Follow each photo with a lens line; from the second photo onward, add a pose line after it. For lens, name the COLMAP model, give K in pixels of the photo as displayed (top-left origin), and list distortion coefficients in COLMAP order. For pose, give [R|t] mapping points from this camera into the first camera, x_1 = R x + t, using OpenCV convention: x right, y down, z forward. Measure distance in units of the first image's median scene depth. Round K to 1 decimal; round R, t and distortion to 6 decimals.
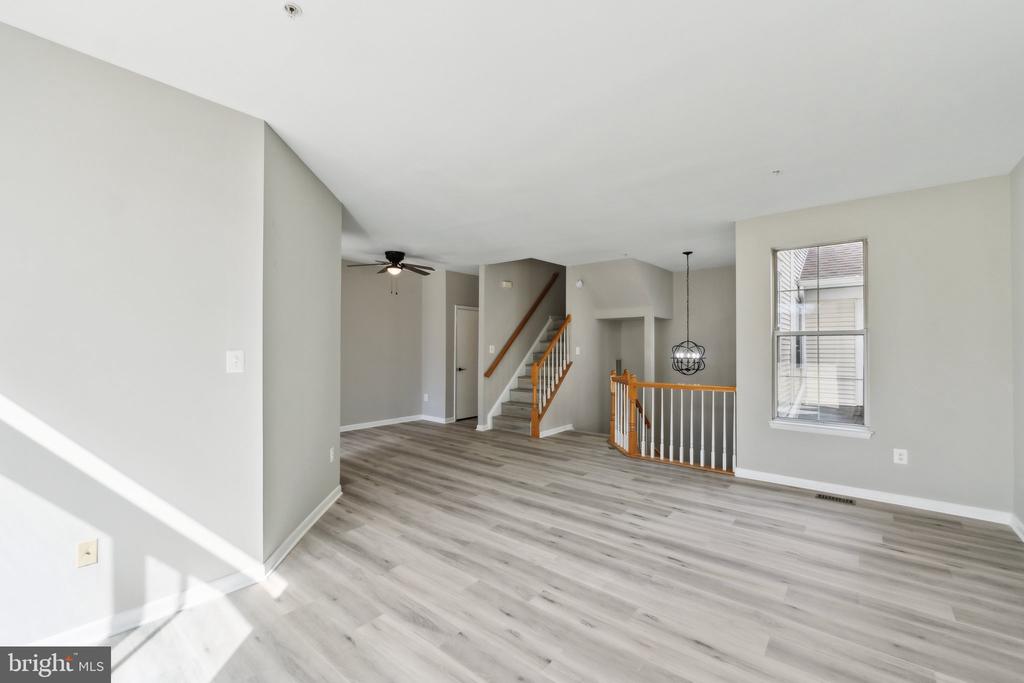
lens RADIAL K [[428.6, 0, 511.4], [0, 428.6, 341.1], [0, 0, 1]] dist [-0.010116, 0.000330]
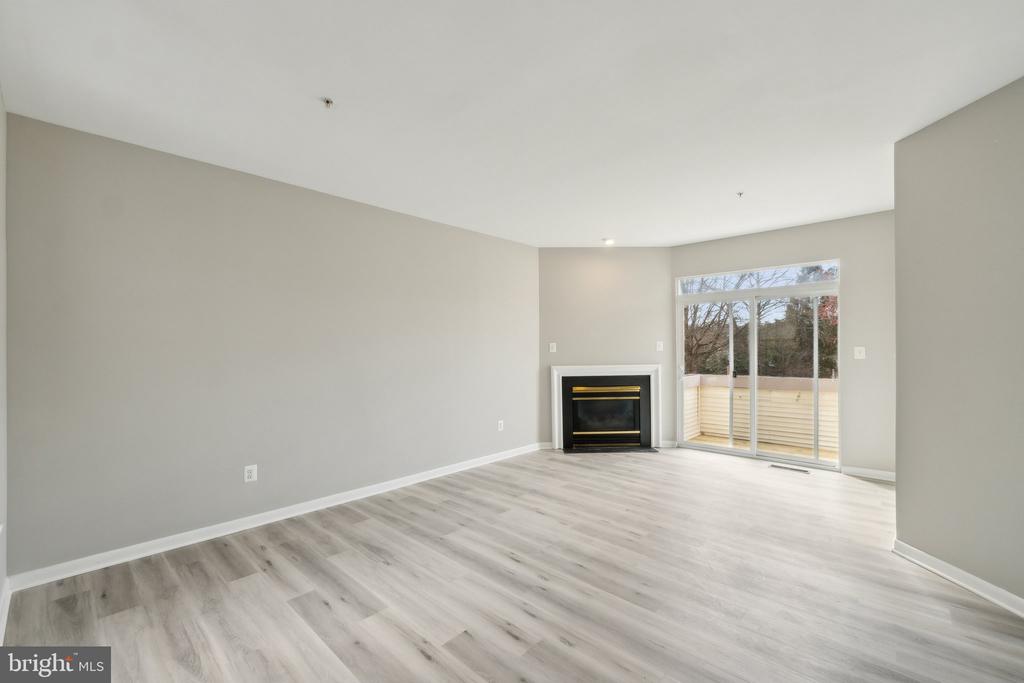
lens RADIAL K [[428.6, 0, 515.3], [0, 428.6, 341.8], [0, 0, 1]] dist [-0.010116, 0.000330]
pose [[-0.998567, 0.002433, 0.053462, 0.148617], [0.001259, 0.999758, -0.021979, 0.011655], [-0.053503, -0.021880, -0.998328, 0.910351]]
